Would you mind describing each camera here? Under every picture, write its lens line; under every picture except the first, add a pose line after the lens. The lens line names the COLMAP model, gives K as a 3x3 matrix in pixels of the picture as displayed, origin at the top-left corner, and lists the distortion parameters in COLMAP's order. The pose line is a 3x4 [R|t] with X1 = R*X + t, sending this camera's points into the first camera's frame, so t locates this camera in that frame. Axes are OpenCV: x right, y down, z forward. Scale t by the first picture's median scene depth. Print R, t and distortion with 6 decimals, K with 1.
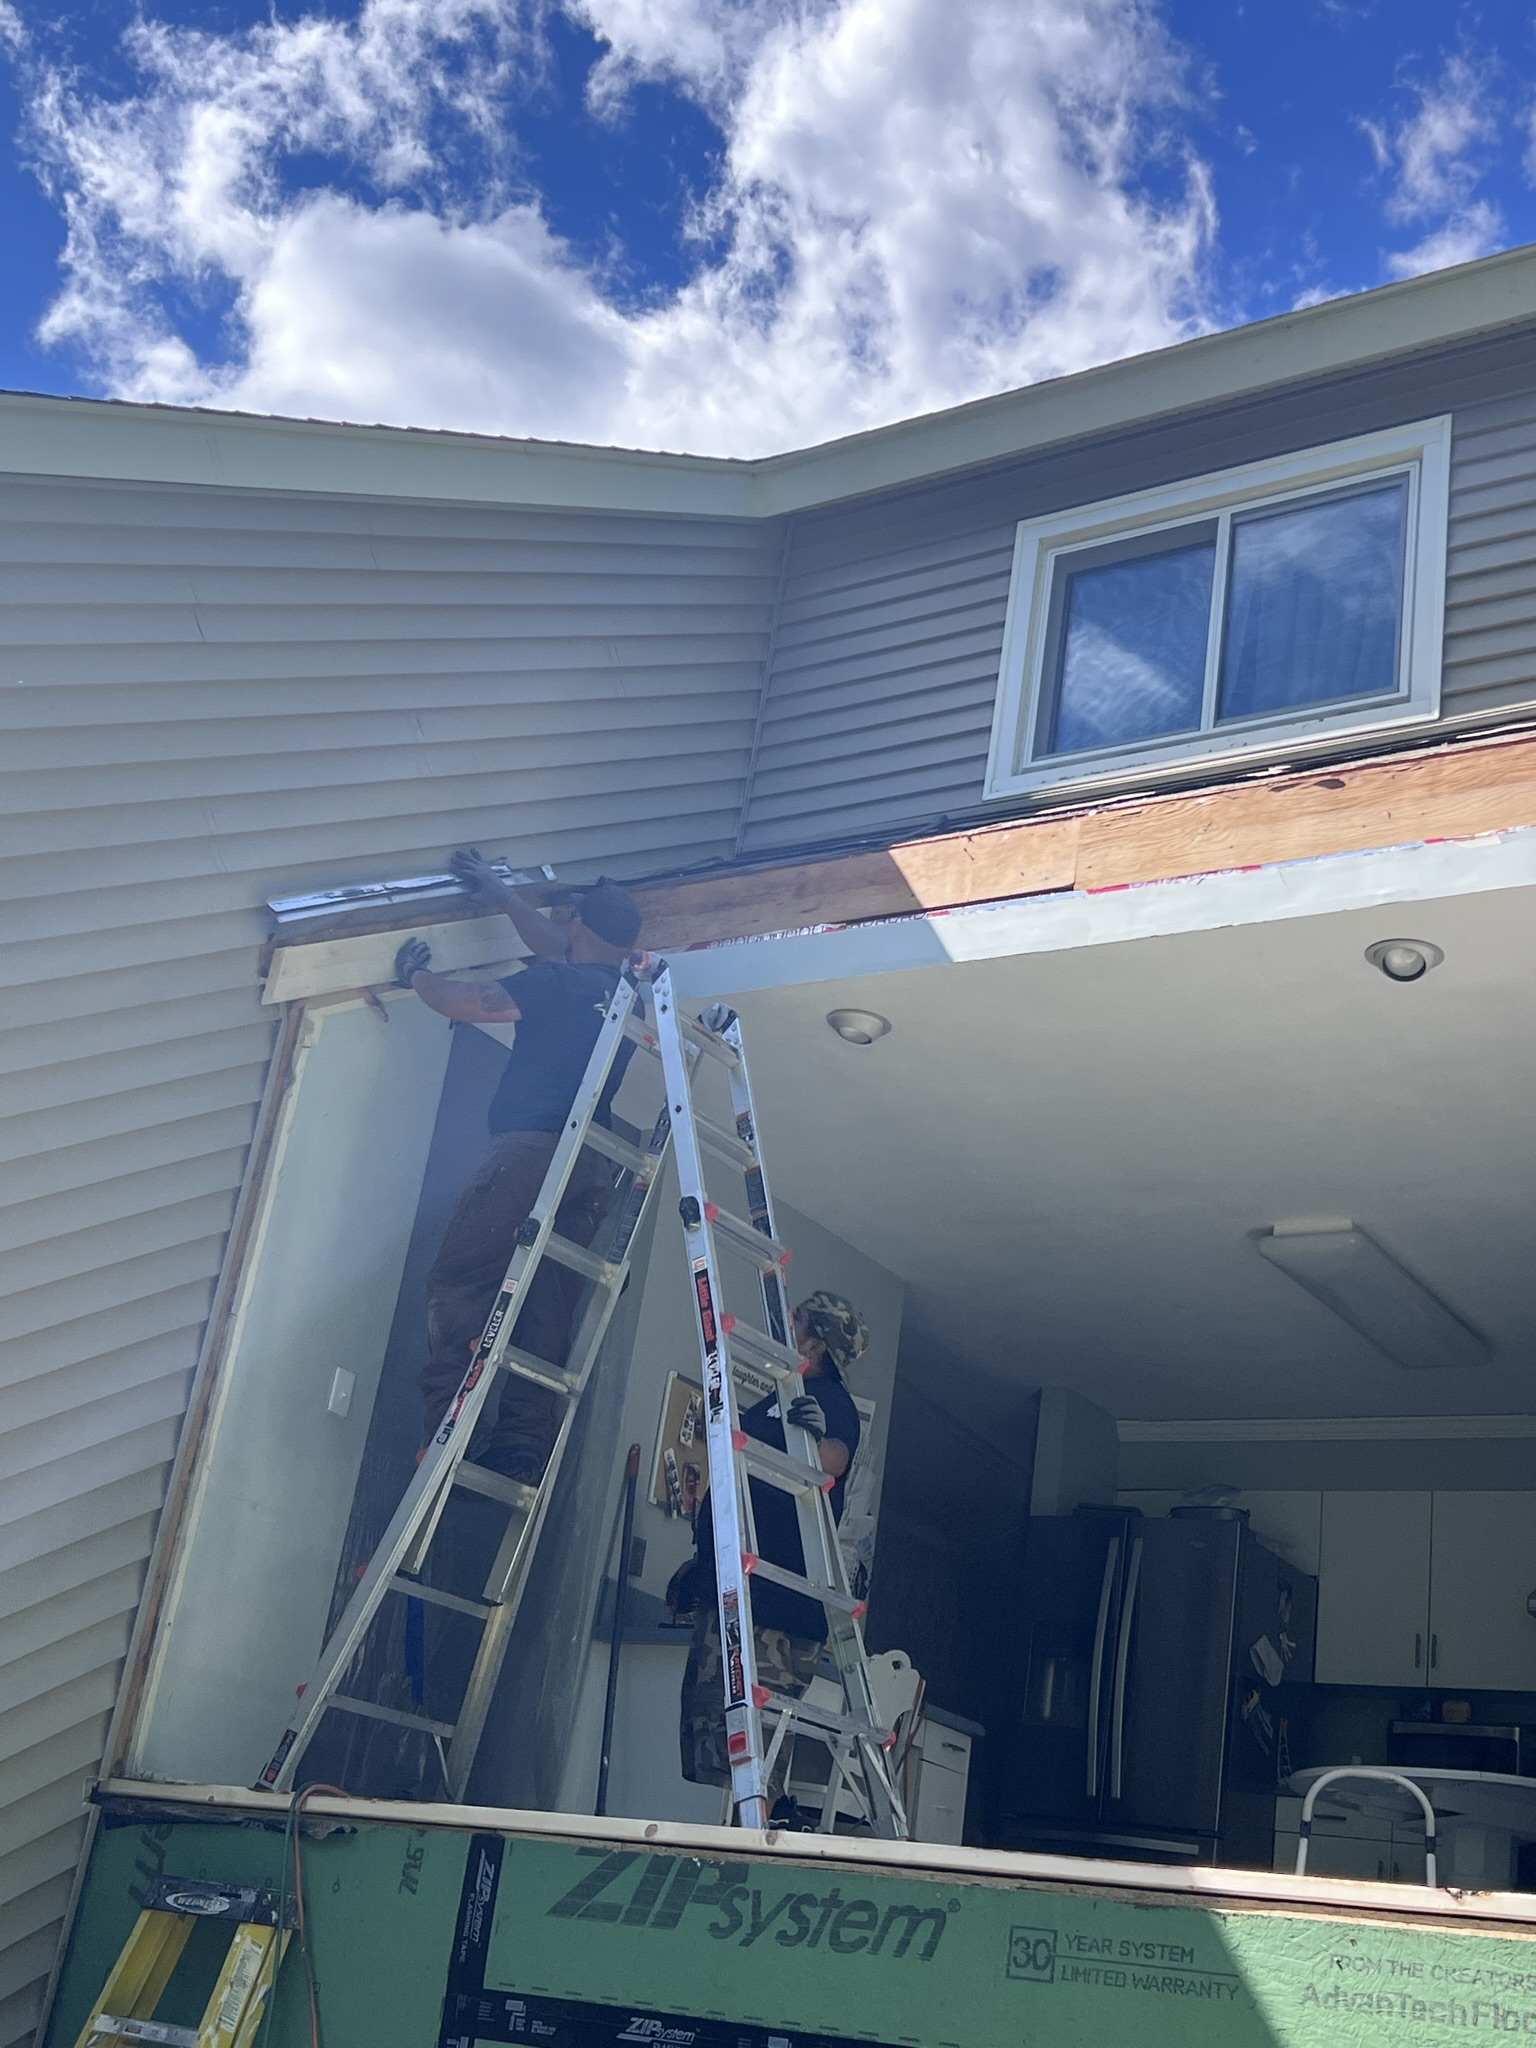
lens RADIAL K [[2437.2, 0, 768.0], [0, 2437.2, 1024.0], [0, 0, 1]] dist [-0.002149, -0.023620]
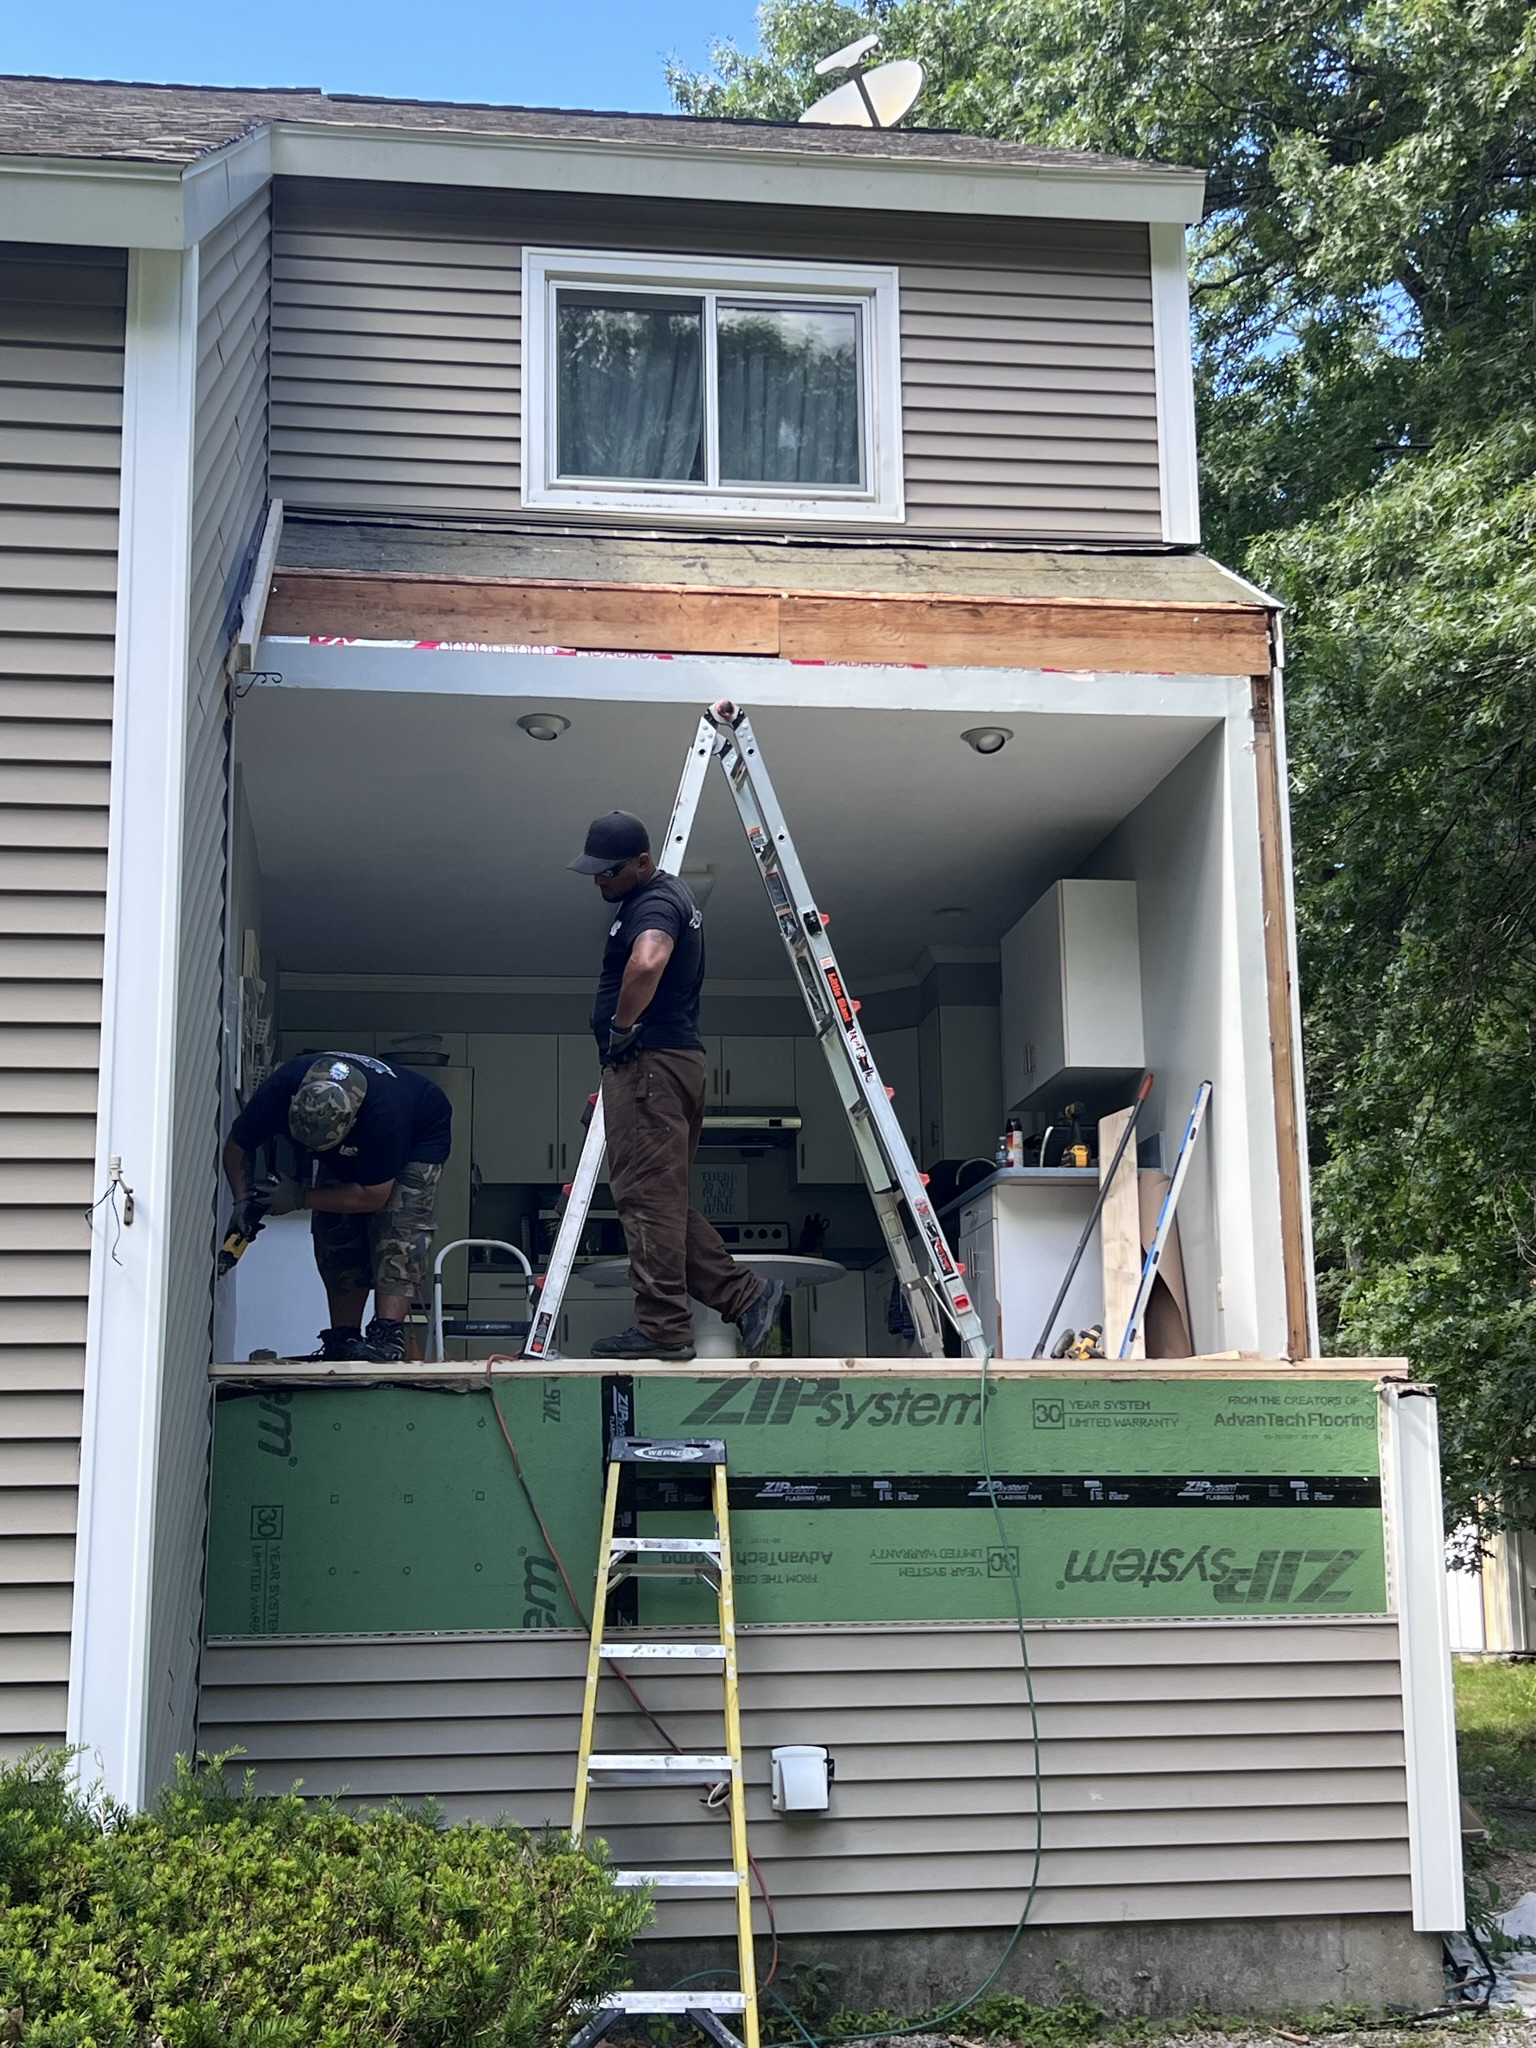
lens RADIAL K [[2611.7, 0, 777.7], [0, 2611.7, 1045.9], [0, 0, 1]] dist [0.080539, -0.066266]
pose [[0.754676, -0.008134, 0.656047, -0.932334], [-0.146561, 0.972566, 0.180653, -0.122641], [-0.639519, -0.232485, 0.732780, -0.102934]]
